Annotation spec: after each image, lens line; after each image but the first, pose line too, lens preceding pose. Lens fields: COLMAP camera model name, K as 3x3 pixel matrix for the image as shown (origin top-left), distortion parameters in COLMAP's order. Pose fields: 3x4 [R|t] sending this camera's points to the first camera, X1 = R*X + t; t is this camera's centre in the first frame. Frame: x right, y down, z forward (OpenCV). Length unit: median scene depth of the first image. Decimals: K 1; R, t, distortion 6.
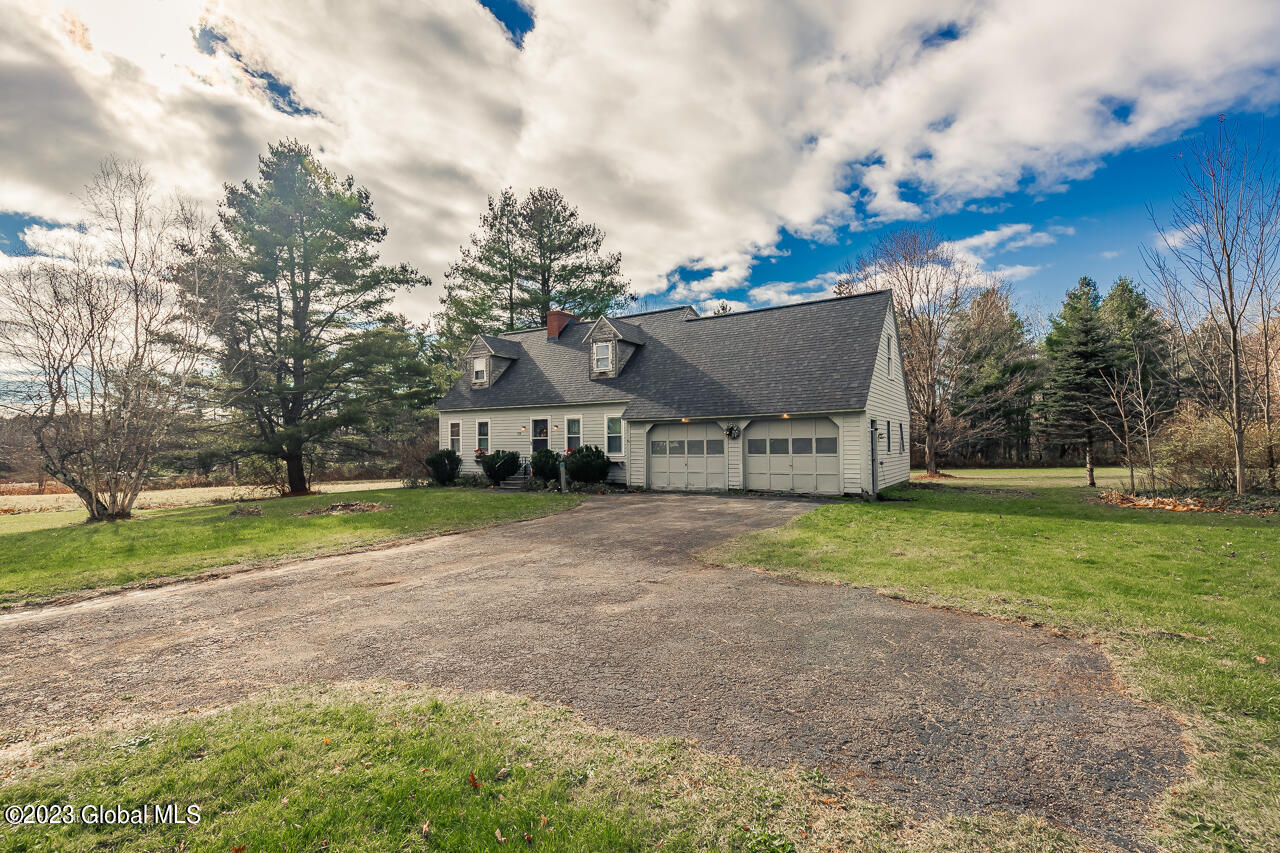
lens RADIAL K [[575.6, 0, 649.4], [0, 575.6, 431.8], [0, 0, 1]] dist [-0.002020, 0.000339]
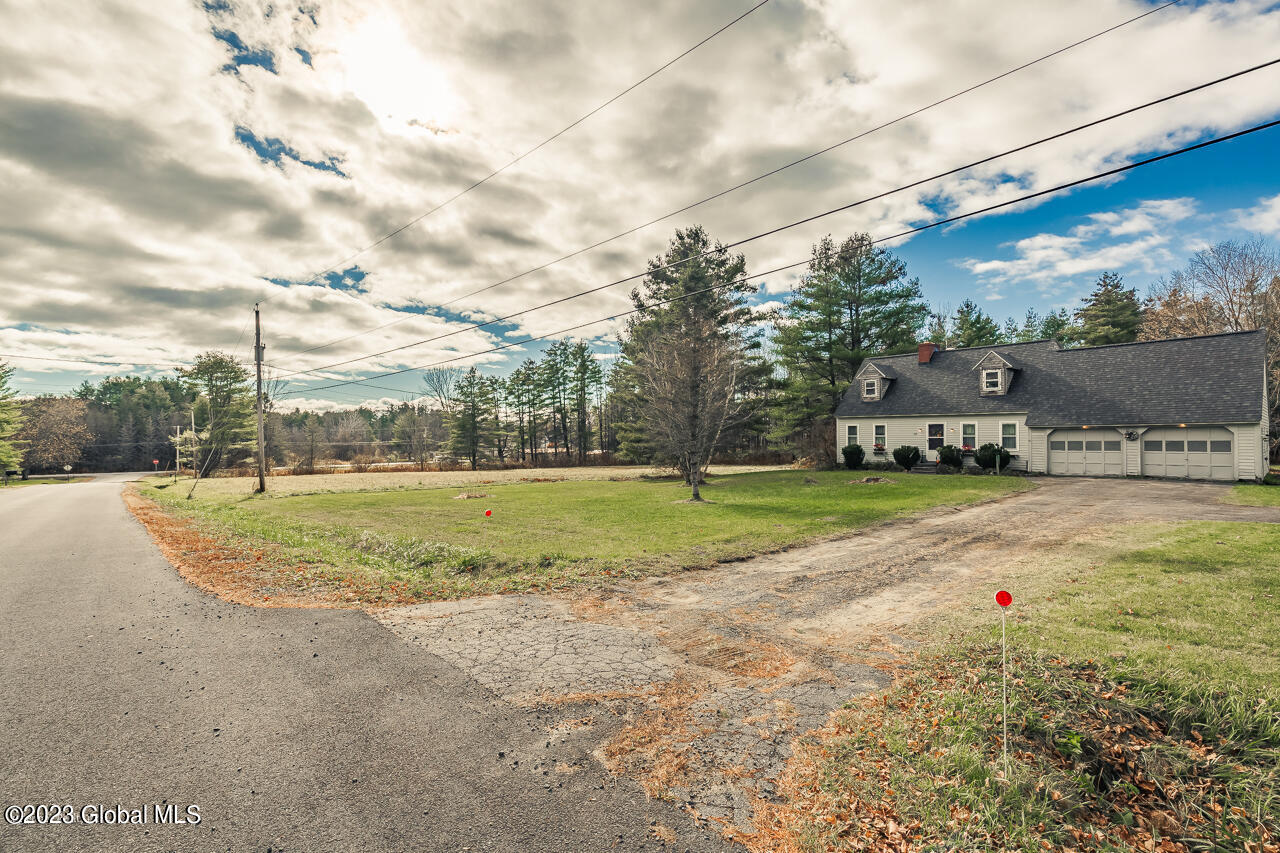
lens RADIAL K [[575.6, 0, 641.1], [0, 575.6, 428.1], [0, 0, 1]] dist [-0.002020, 0.000339]
pose [[0.955280, 0.002712, -0.295690, -0.510863], [-0.000585, 0.999973, 0.007281, -0.024171], [0.295702, -0.006782, 0.955256, -0.629693]]
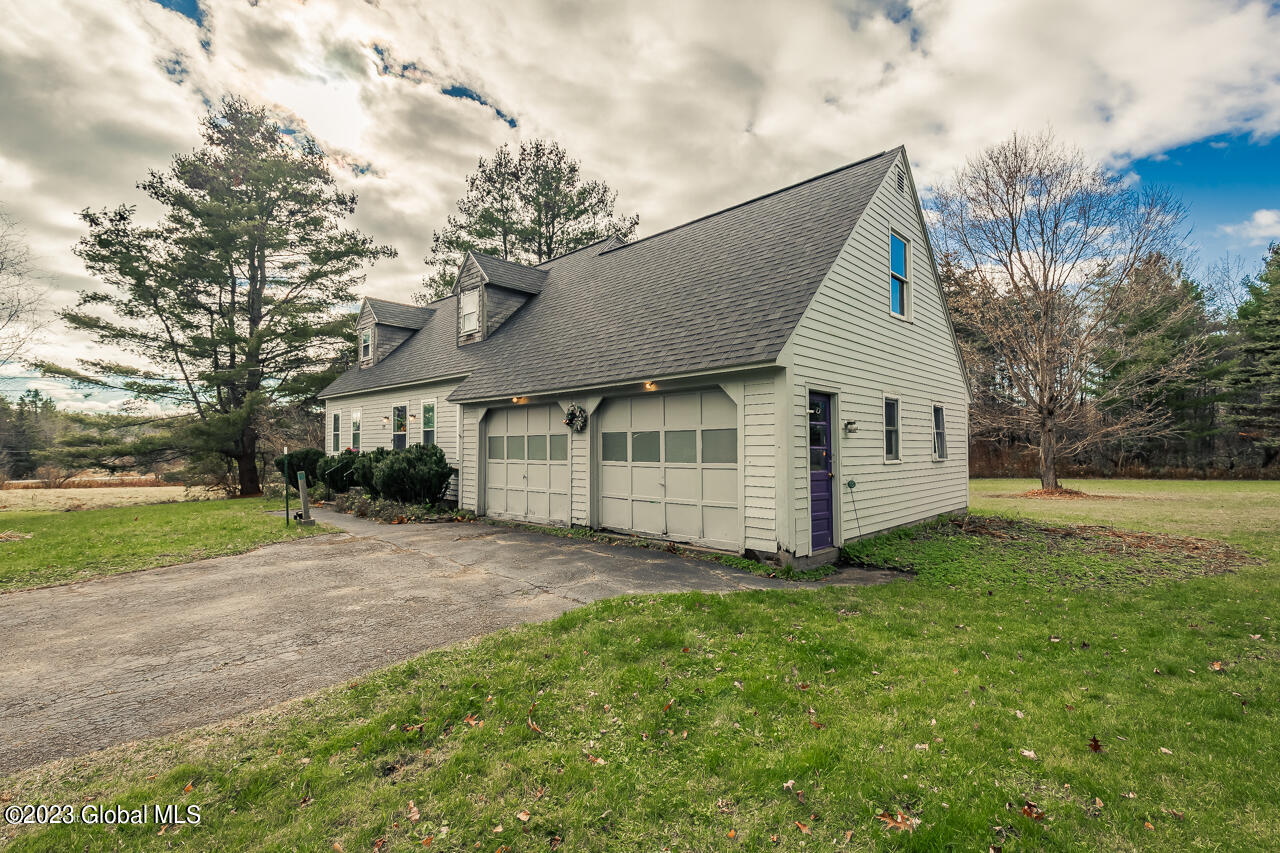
lens RADIAL K [[575.6, 0, 642.6], [0, 575.6, 425.0], [0, 0, 1]] dist [-0.002020, 0.000339]
pose [[0.980542, 0.000856, -0.196307, 0.263273], [-0.003210, 0.999927, -0.011675, 0.009746], [0.196283, 0.012078, 0.980473, 0.403457]]
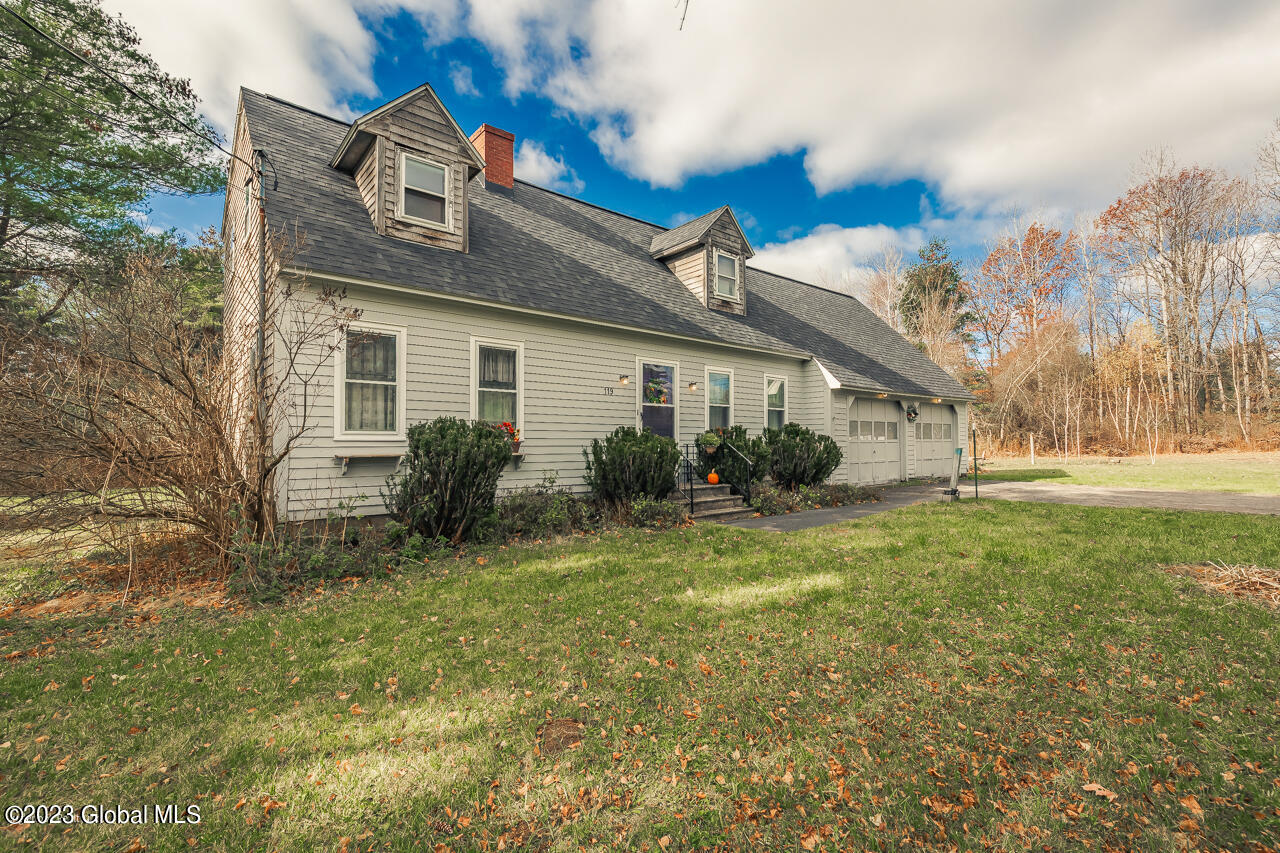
lens RADIAL K [[575.6, 0, 644.6], [0, 575.6, 422.2], [0, 0, 1]] dist [-0.002020, 0.000339]
pose [[0.276582, 0.022701, 0.960722, -0.713909], [-0.033051, 0.999354, -0.014099, 0.035348], [-0.960422, -0.027853, 0.277153, 0.962075]]
